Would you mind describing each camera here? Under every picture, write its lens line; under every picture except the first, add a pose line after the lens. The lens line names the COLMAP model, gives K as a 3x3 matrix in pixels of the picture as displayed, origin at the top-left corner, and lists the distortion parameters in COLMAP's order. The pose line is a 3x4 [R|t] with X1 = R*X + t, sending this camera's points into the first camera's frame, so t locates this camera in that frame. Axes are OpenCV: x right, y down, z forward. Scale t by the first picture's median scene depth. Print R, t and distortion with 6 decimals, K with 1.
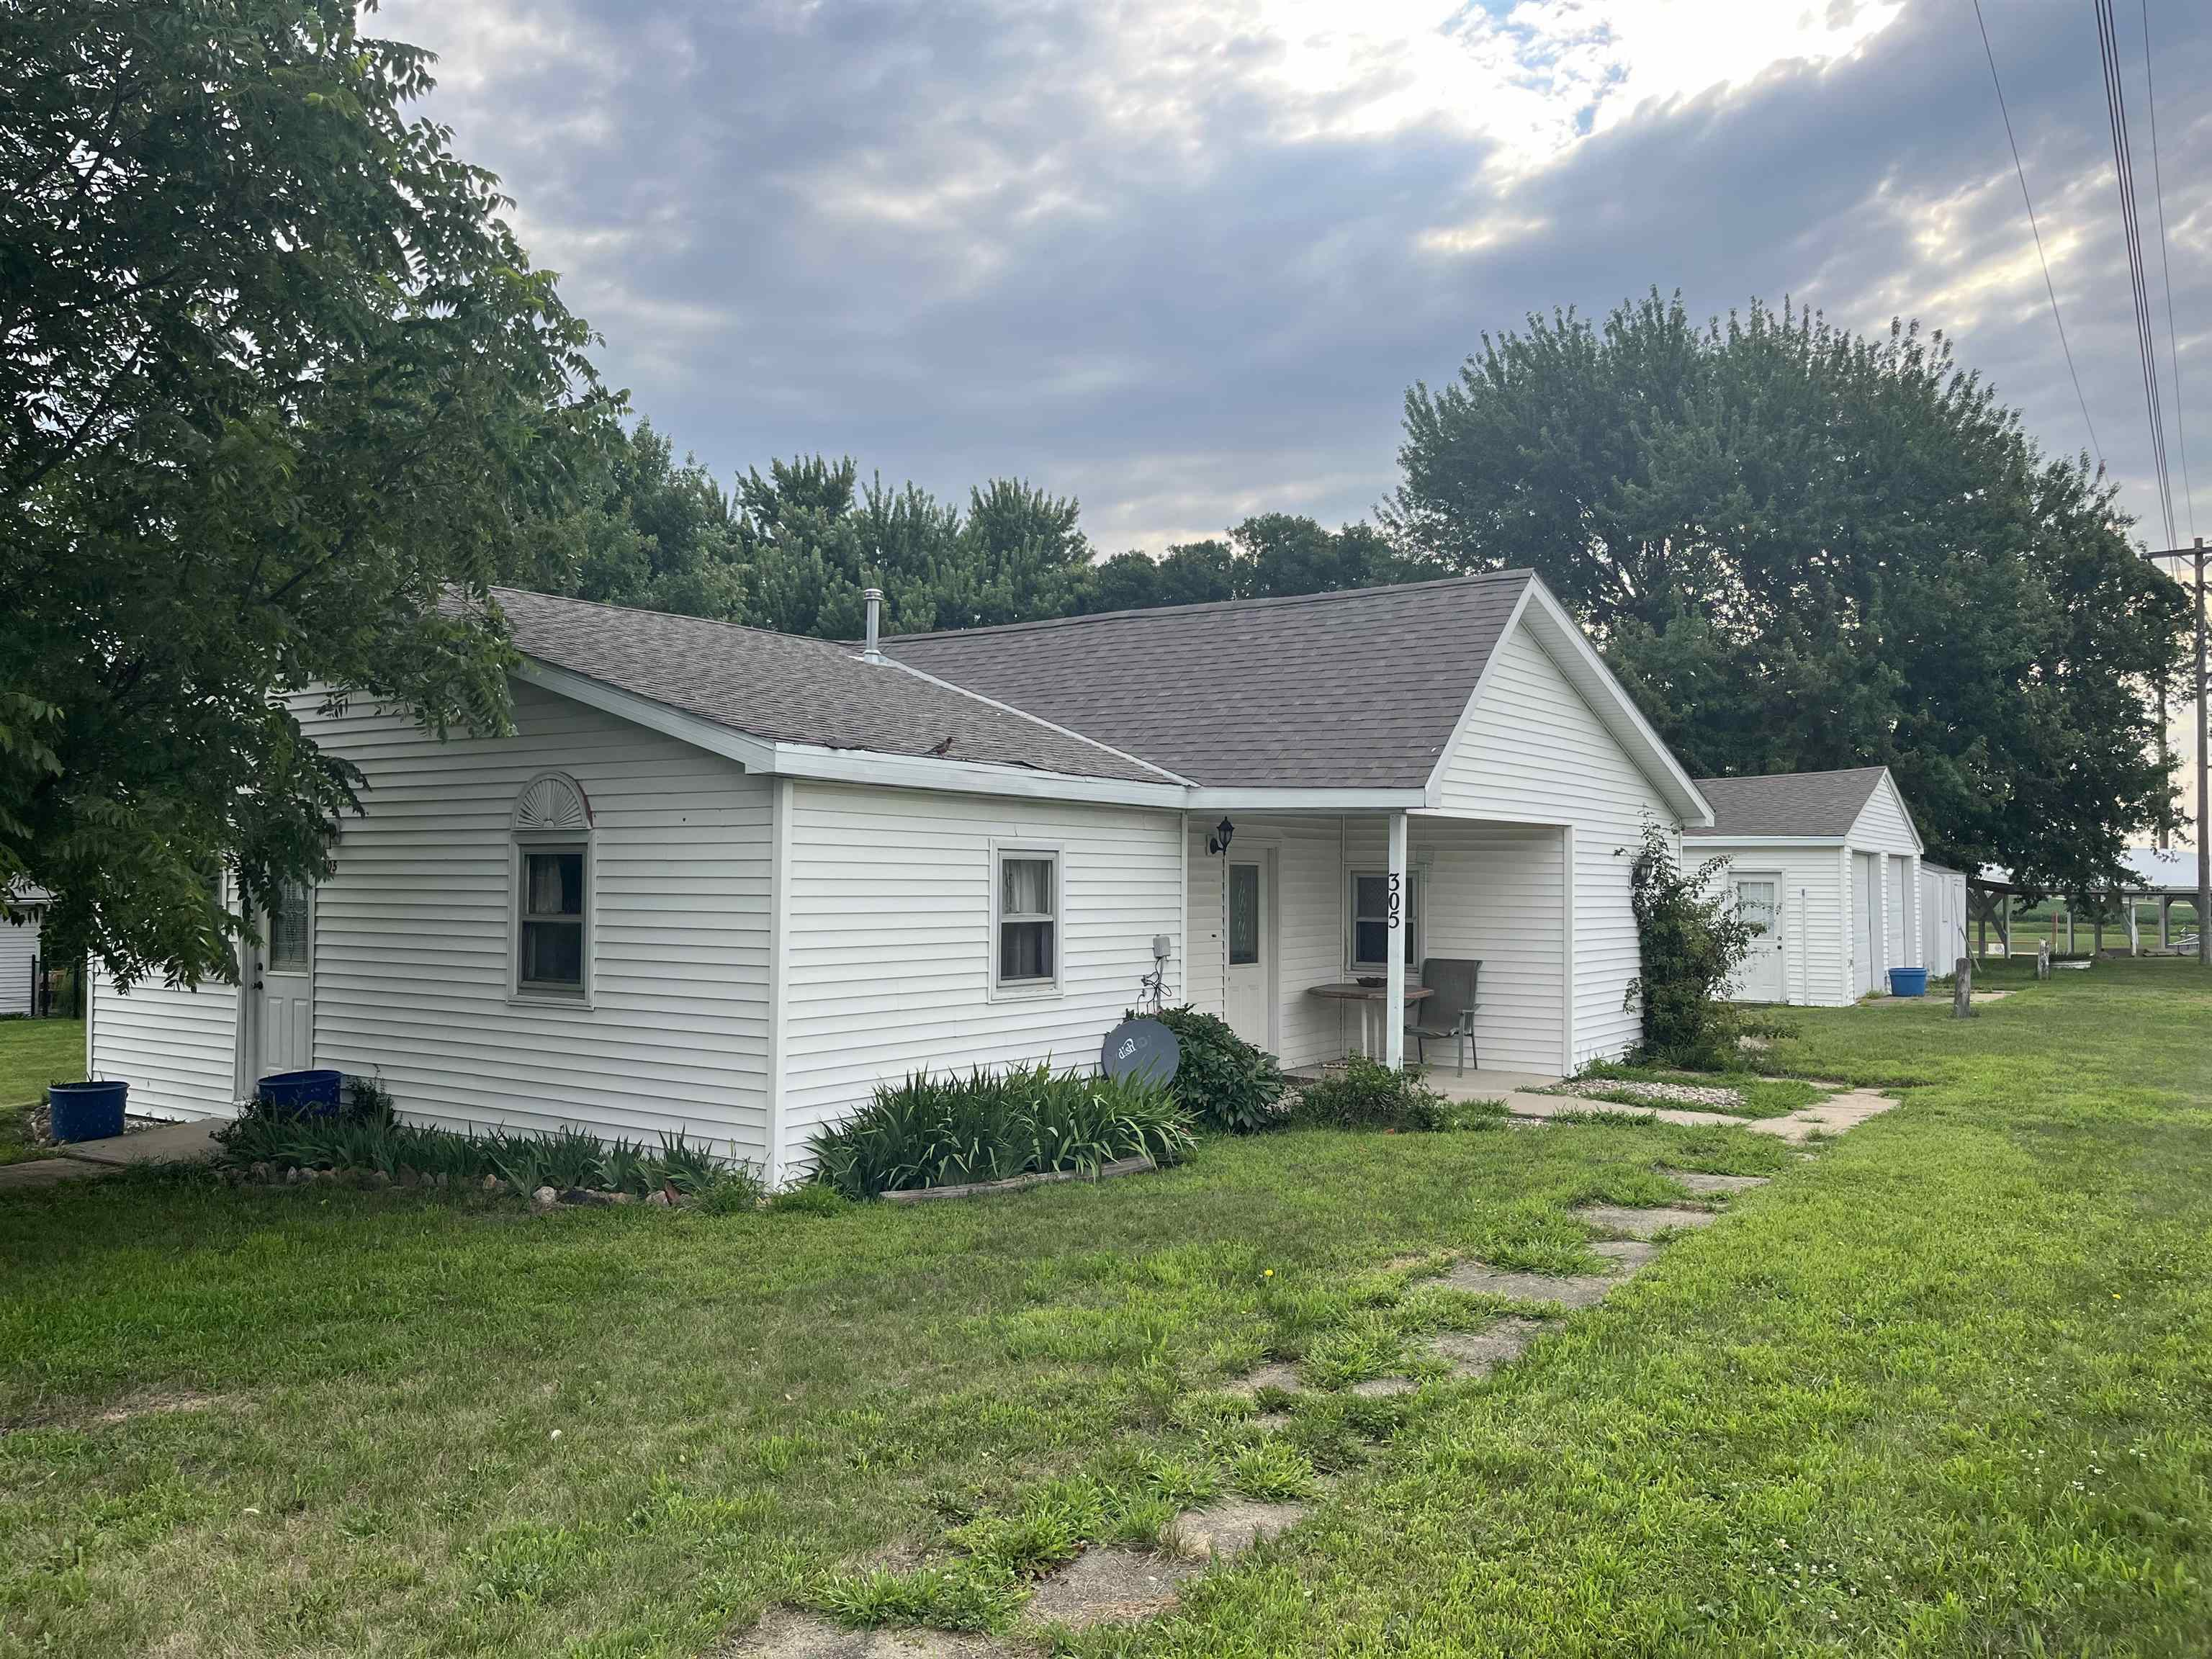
lens RADIAL K [[1686.2, 0, 1104.4], [0, 1686.2, 811.2], [0, 0, 1]] dist [0.064658, -0.102938]
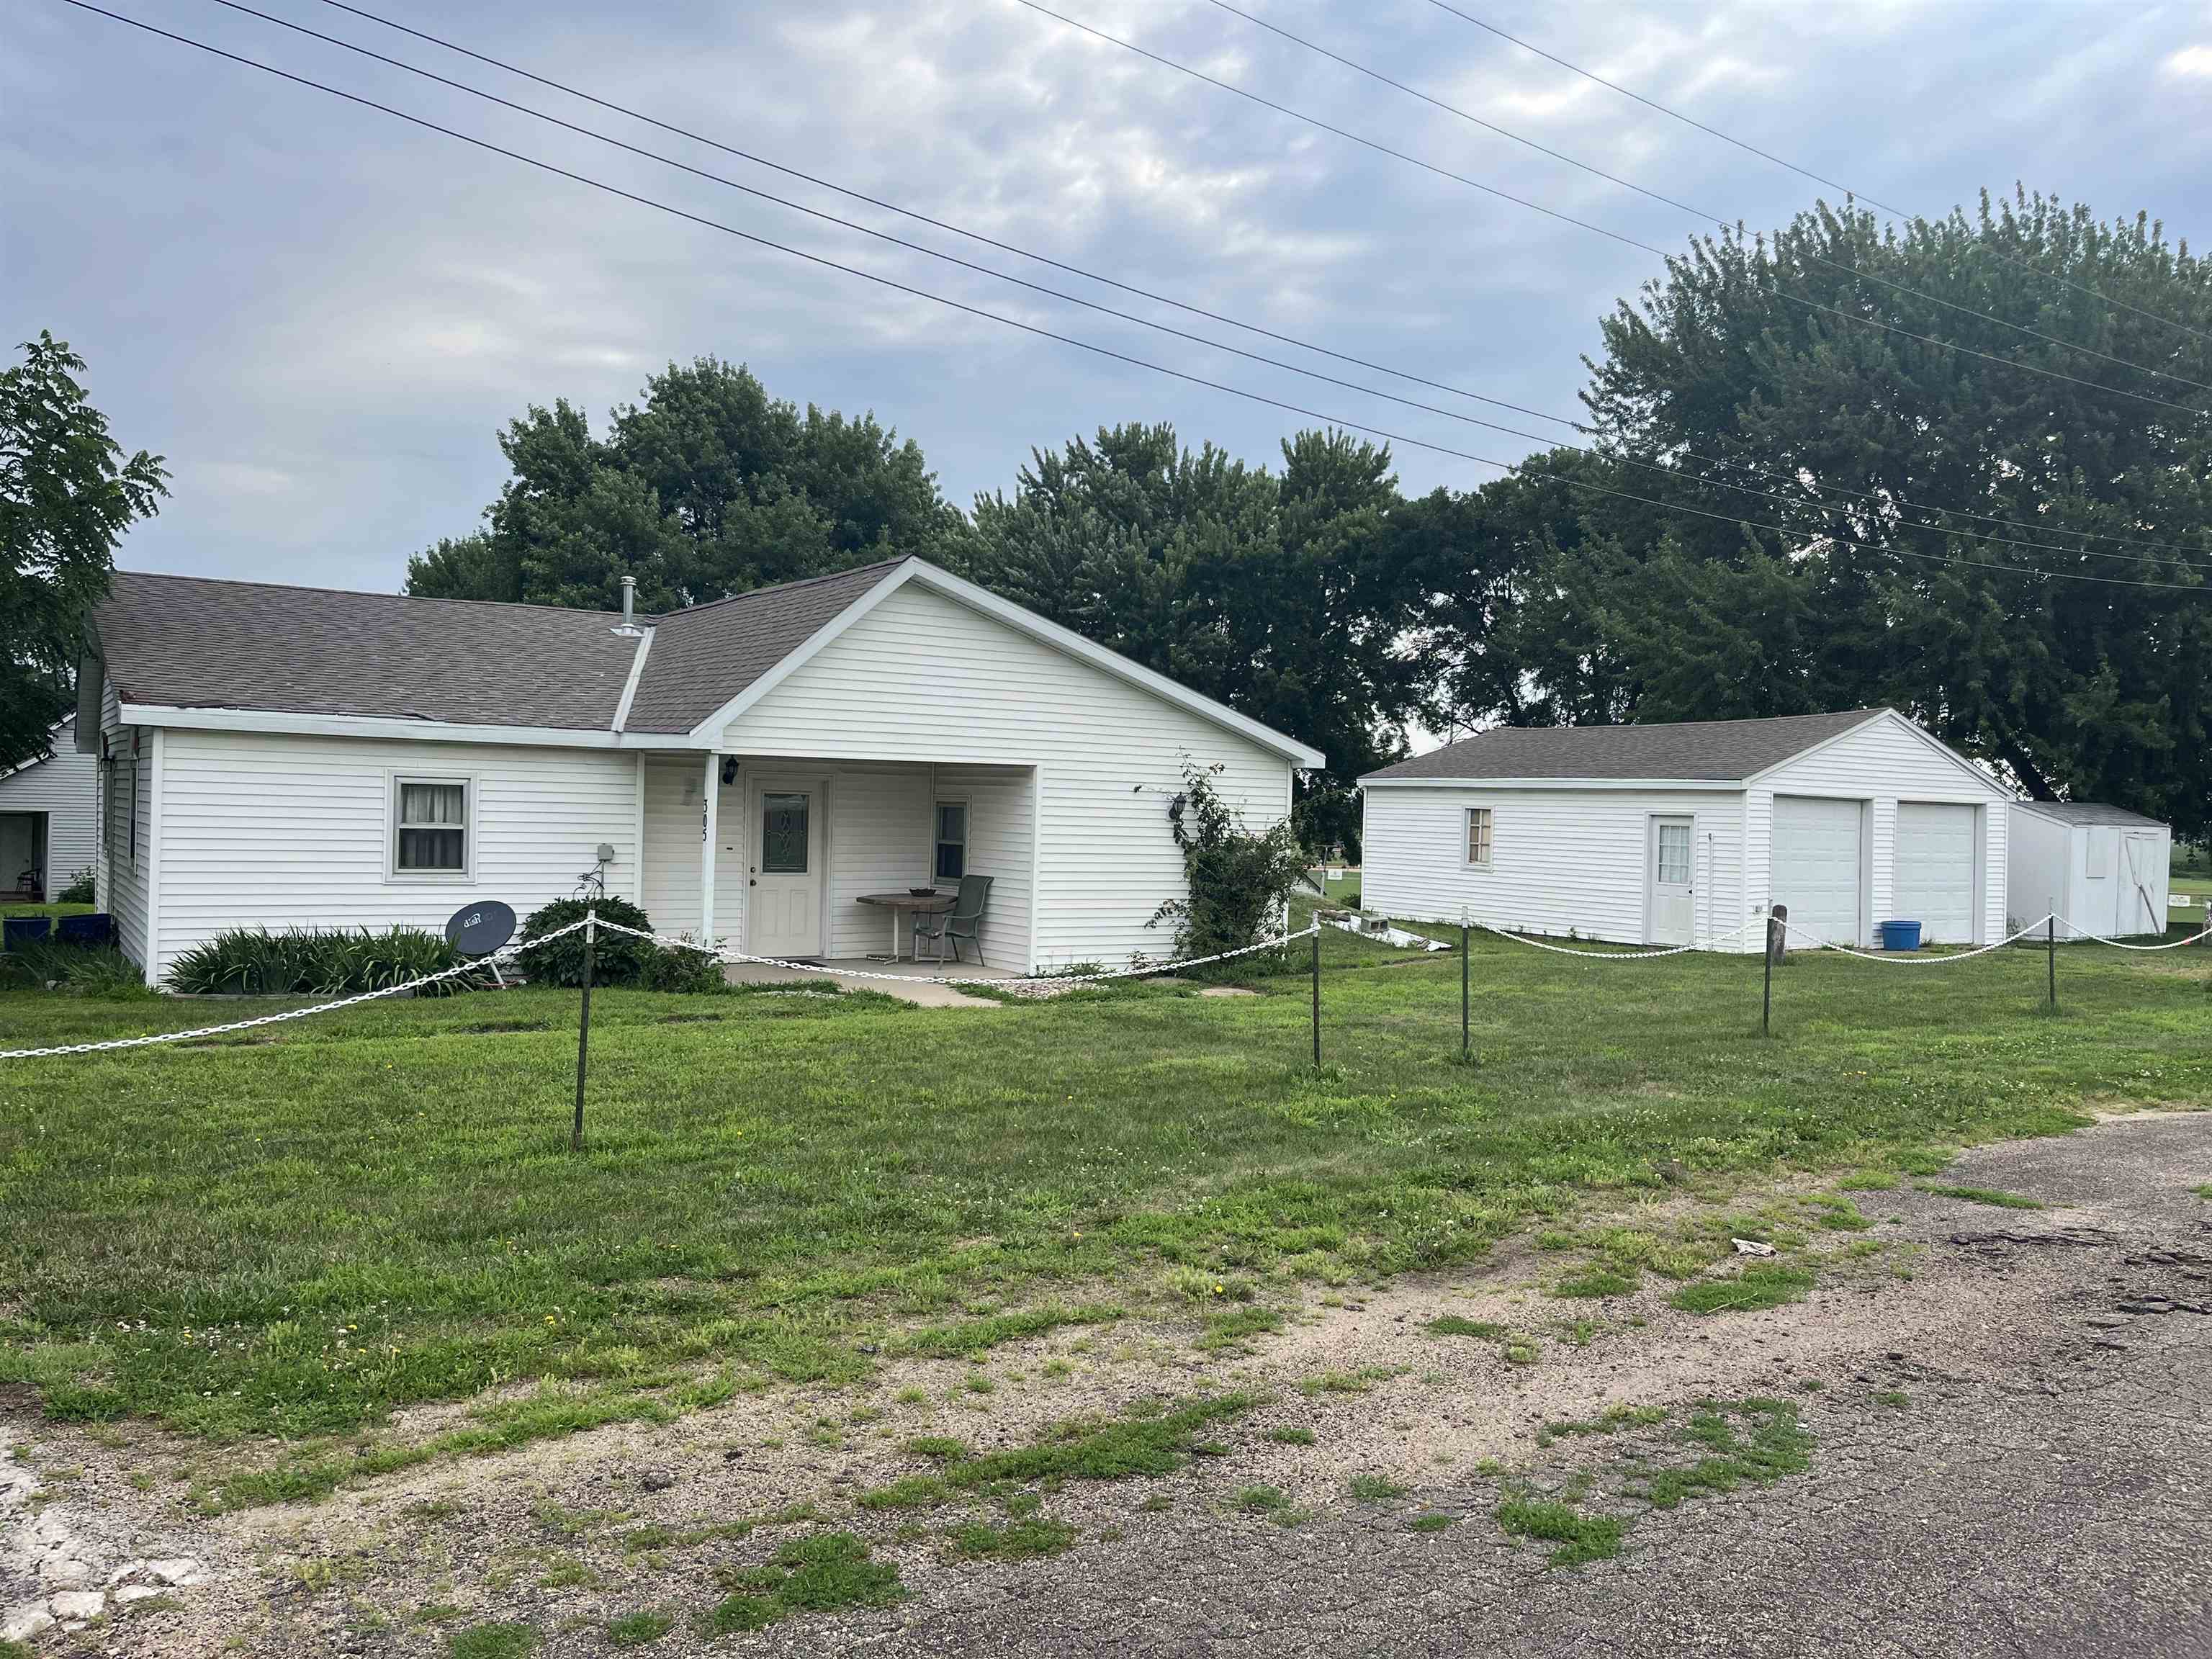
lens RADIAL K [[1686.2, 0, 1091.4], [0, 1686.2, 834.5], [0, 0, 1]] dist [0.064658, -0.102938]
pose [[0.931997, 0.028546, -0.361340, 0.878359], [-0.008806, 0.998383, 0.056160, -0.012203], [0.362359, -0.049159, 0.930741, -0.105284]]
